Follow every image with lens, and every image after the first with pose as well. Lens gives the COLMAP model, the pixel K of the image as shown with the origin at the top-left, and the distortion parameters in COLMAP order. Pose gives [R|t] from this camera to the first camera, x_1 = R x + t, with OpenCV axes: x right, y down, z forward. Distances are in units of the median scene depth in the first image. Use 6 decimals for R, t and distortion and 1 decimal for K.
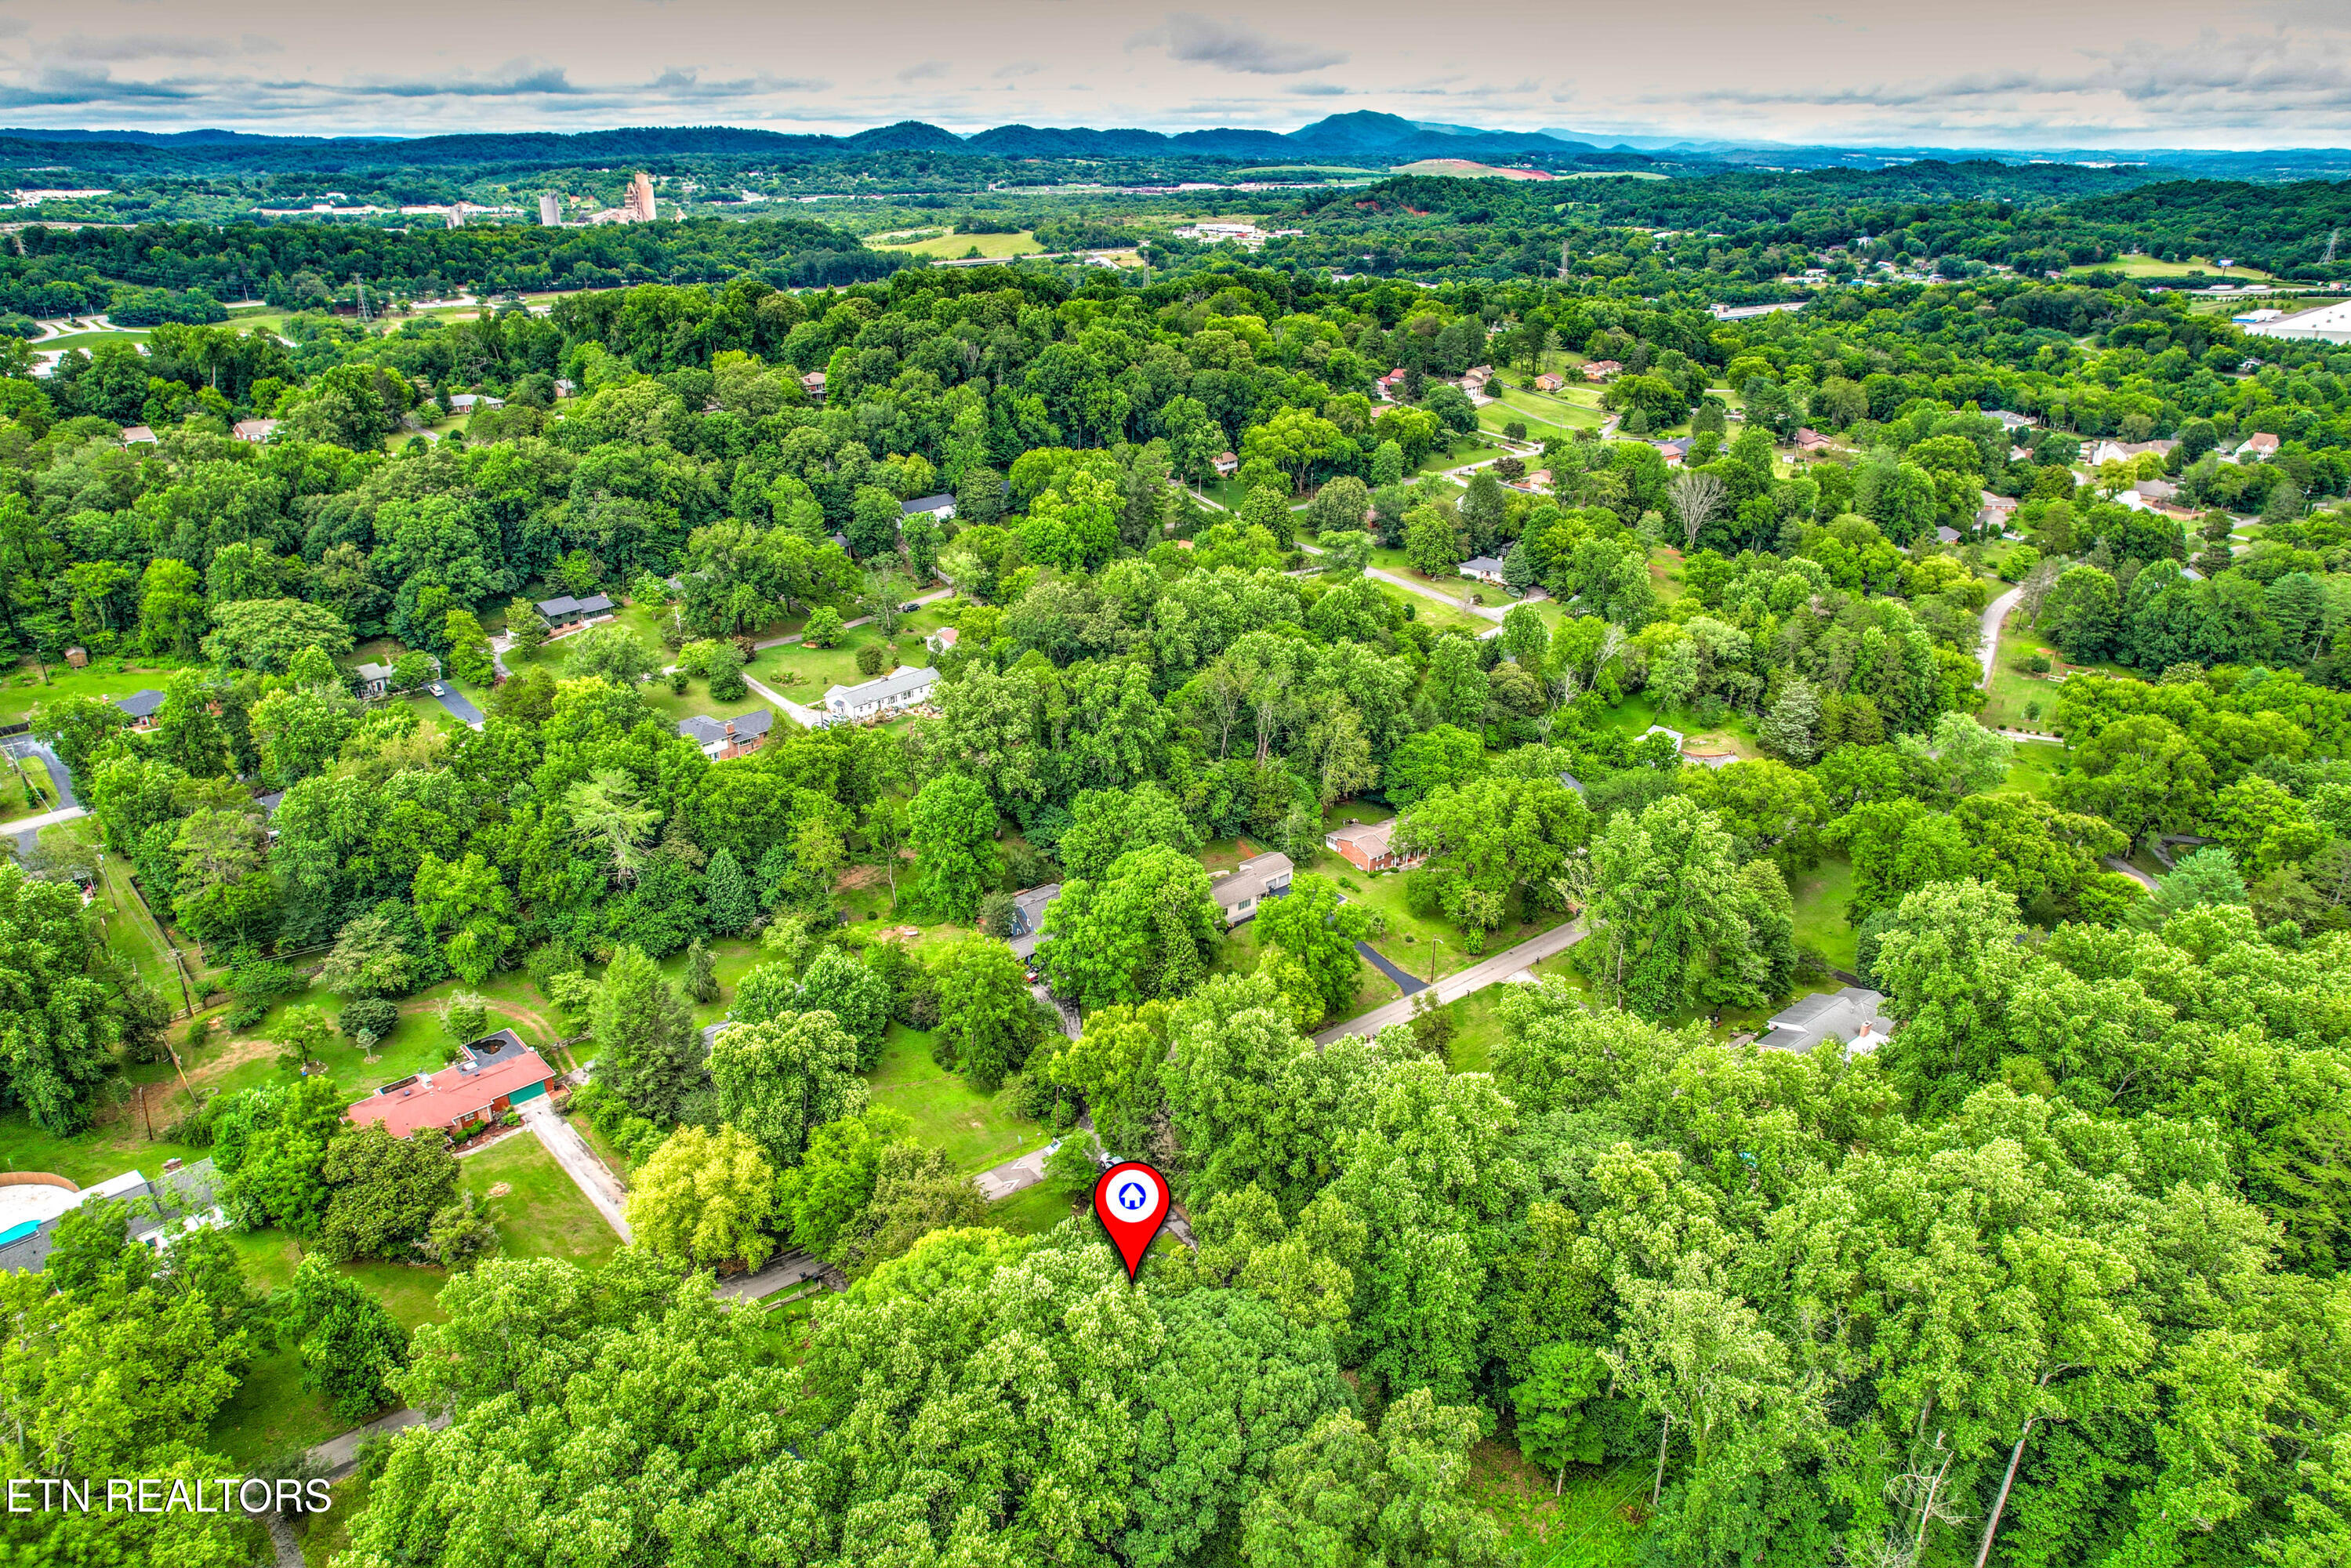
lens RADIAL K [[1498.2, 0, 1181.8], [0, 1498.2, 782.2], [0, 0, 1]] dist [-0.110671, 0.080559]
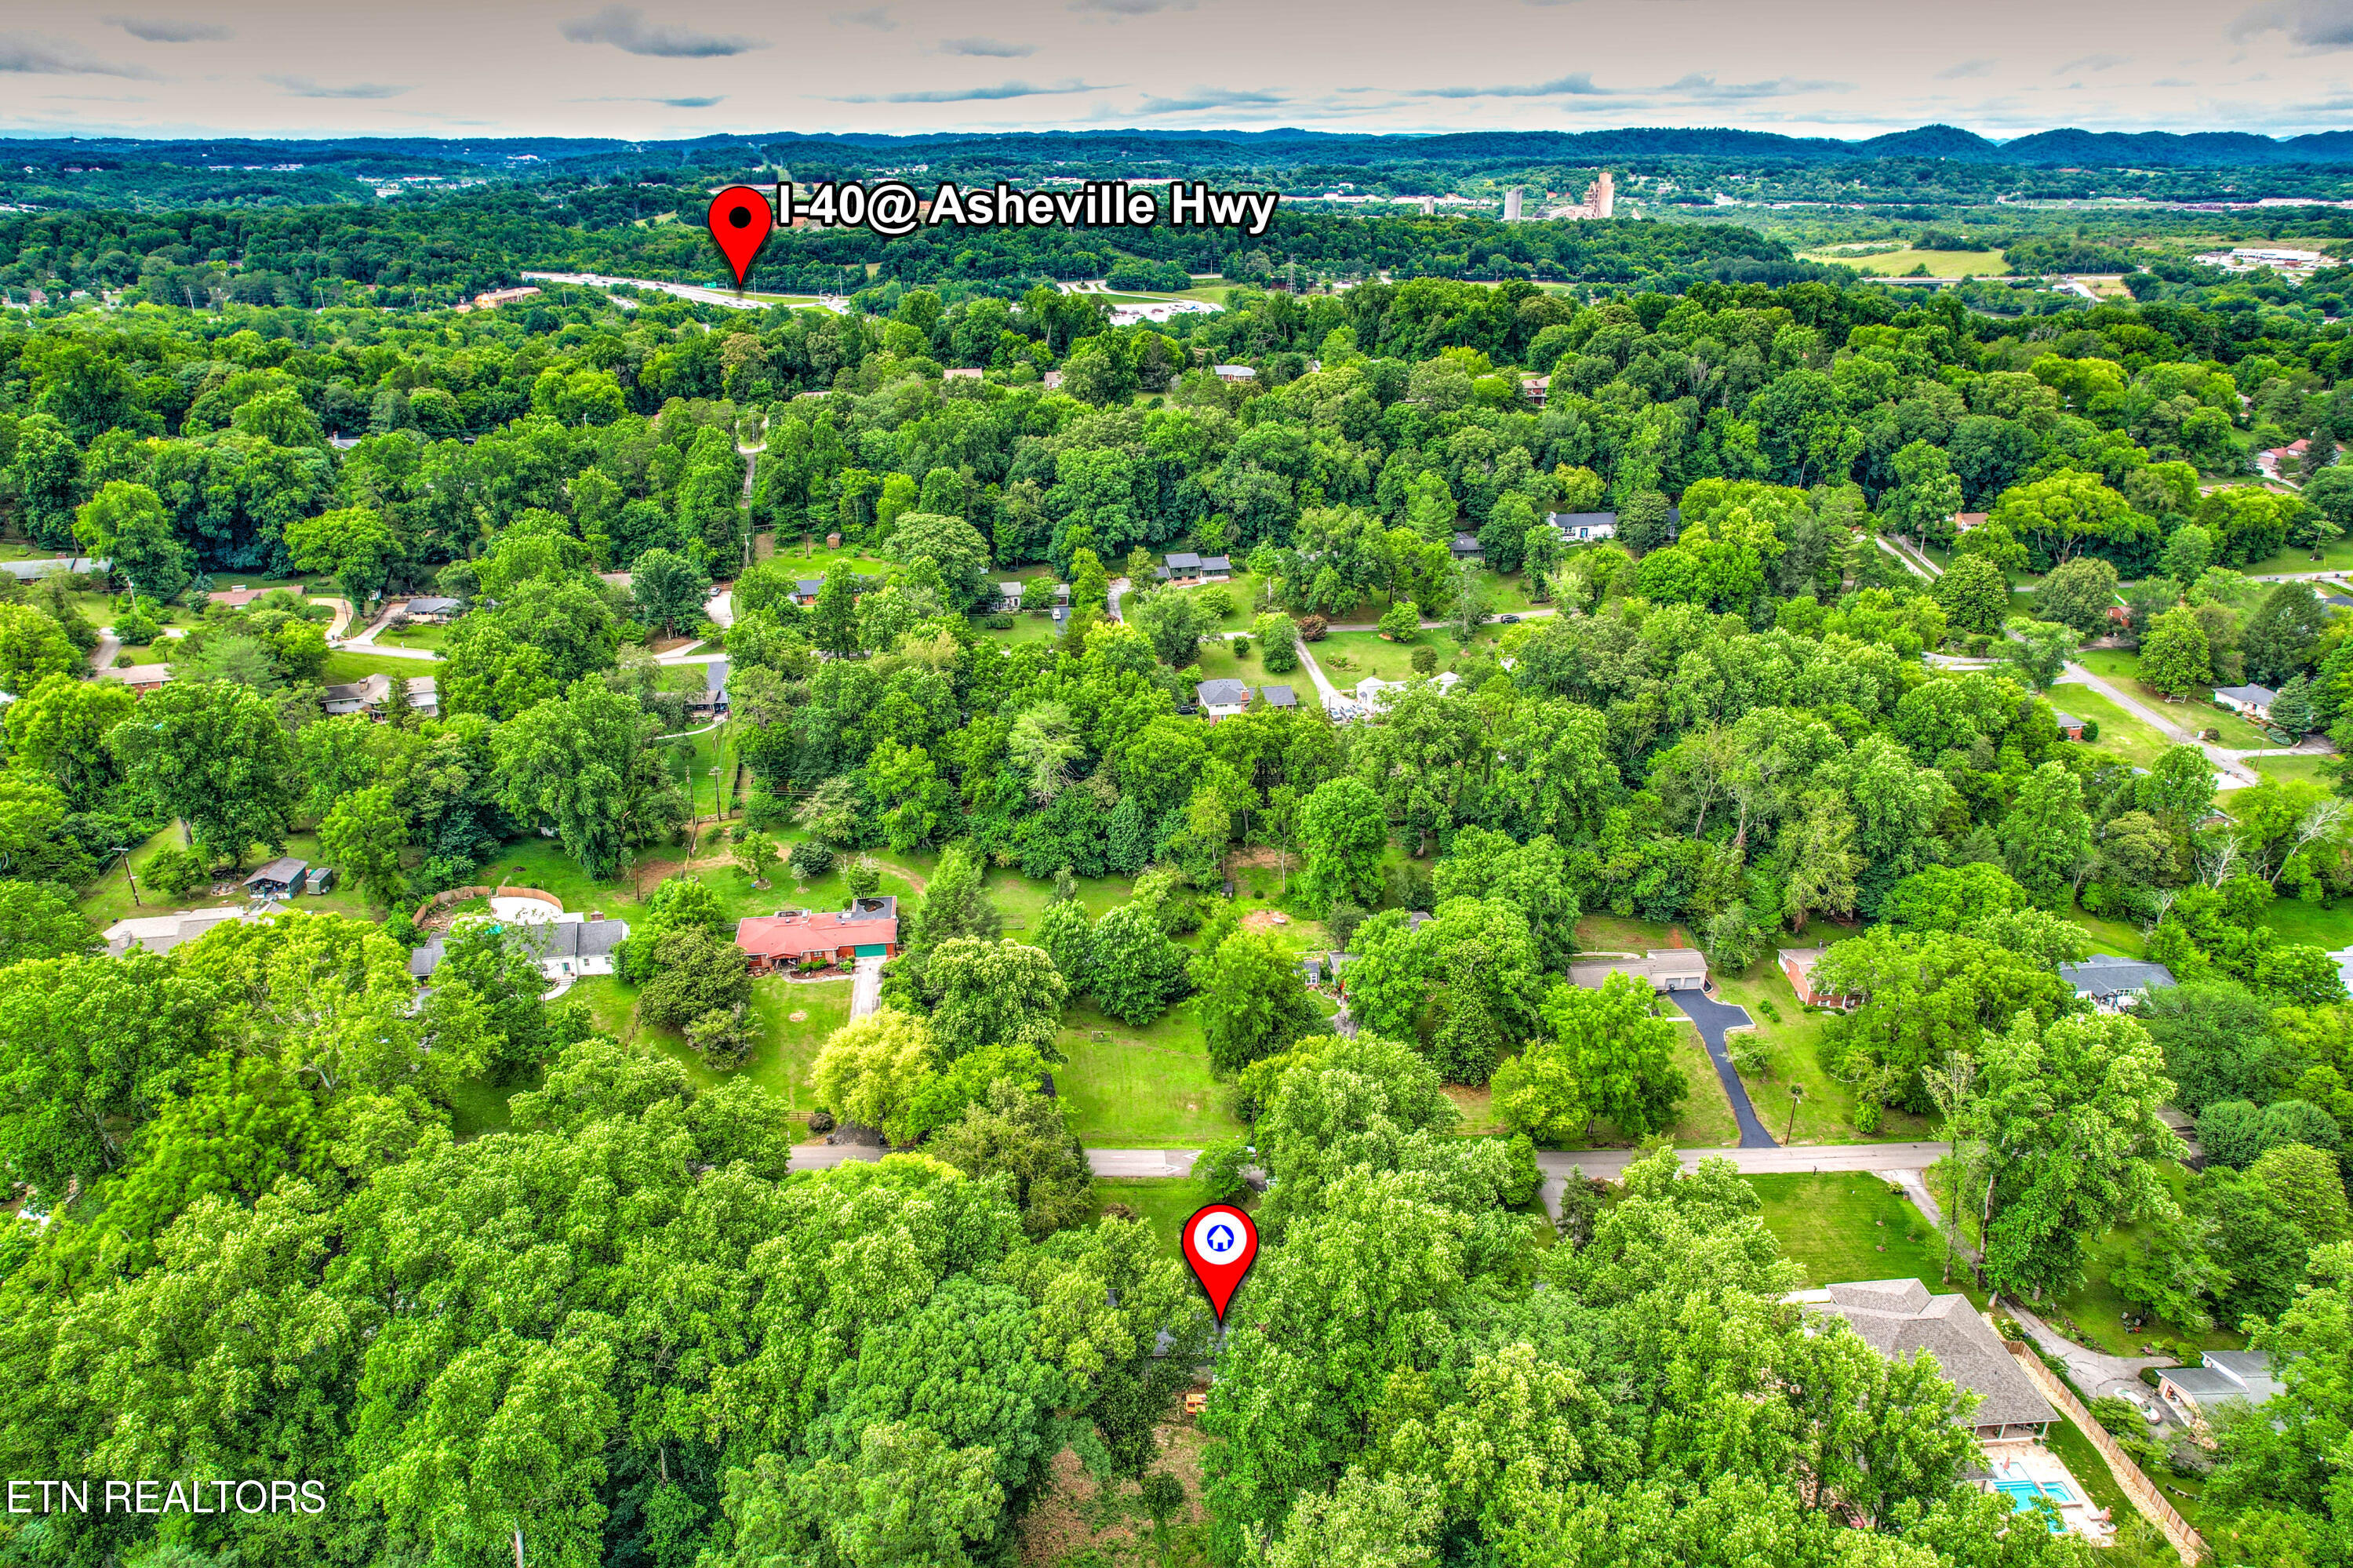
lens RADIAL K [[1499.4, 0, 1182.8], [0, 1499.4, 782.2], [0, 0, 1]] dist [-0.110671, 0.080559]
pose [[0.803197, 0.224270, -0.551886, 0.166225], [-0.224702, 0.972053, 0.067989, -0.024488], [0.551710, 0.069401, 0.831144, 0.057498]]
